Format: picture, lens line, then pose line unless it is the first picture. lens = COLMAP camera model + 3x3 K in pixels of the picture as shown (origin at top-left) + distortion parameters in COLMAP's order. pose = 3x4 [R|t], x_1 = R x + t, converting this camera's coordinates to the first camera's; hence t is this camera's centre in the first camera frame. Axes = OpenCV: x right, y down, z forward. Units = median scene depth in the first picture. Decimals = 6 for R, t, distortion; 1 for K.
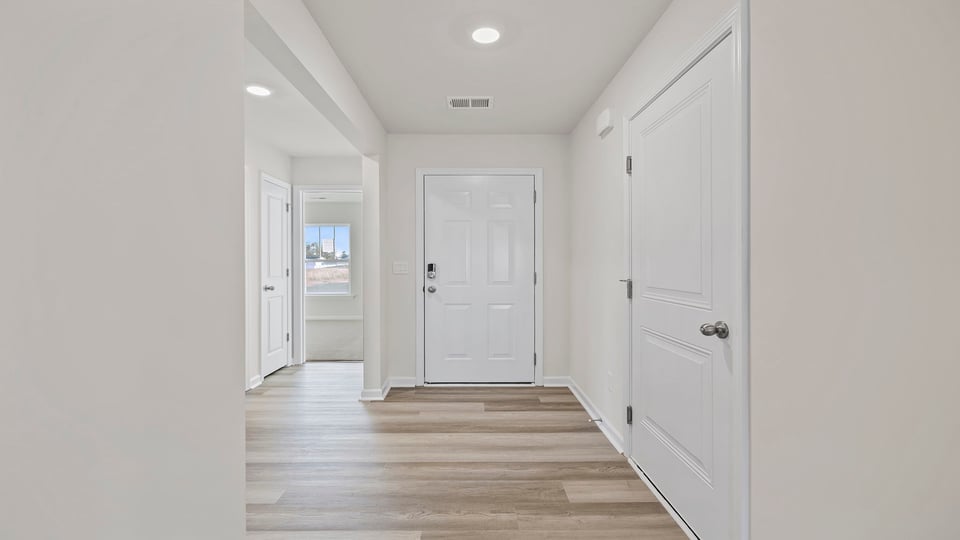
lens RADIAL K [[409.6, 0, 477.6], [0, 409.6, 266.8], [0, 0, 1]] dist [-0.002334, -0.000150]
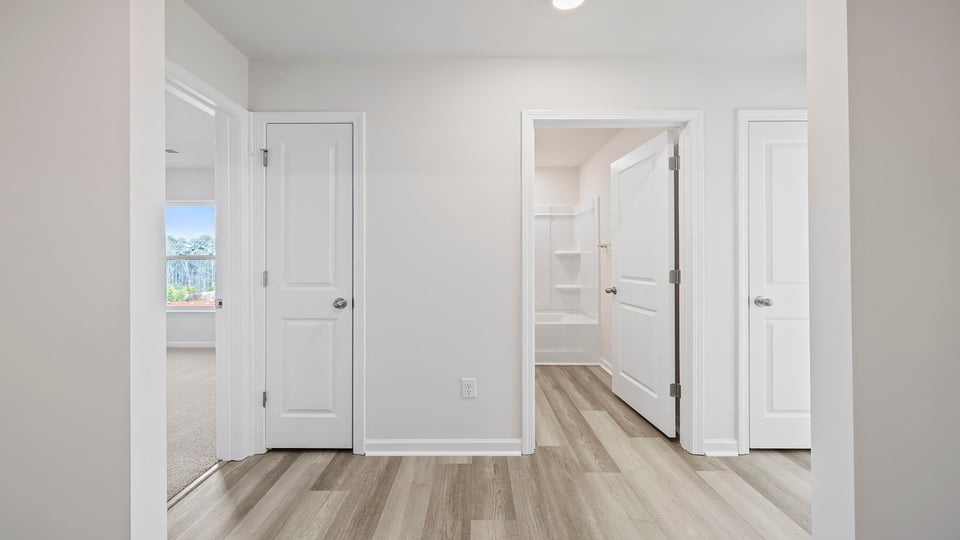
lens RADIAL K [[409.6, 0, 477.6], [0, 409.6, 266.8], [0, 0, 1]] dist [-0.002334, -0.000150]
pose [[-0.017240, 0.004923, -0.999839, 0.090378], [-0.000755, 0.999988, 0.004937, -0.001203], [0.999851, 0.000840, -0.017236, 0.622884]]
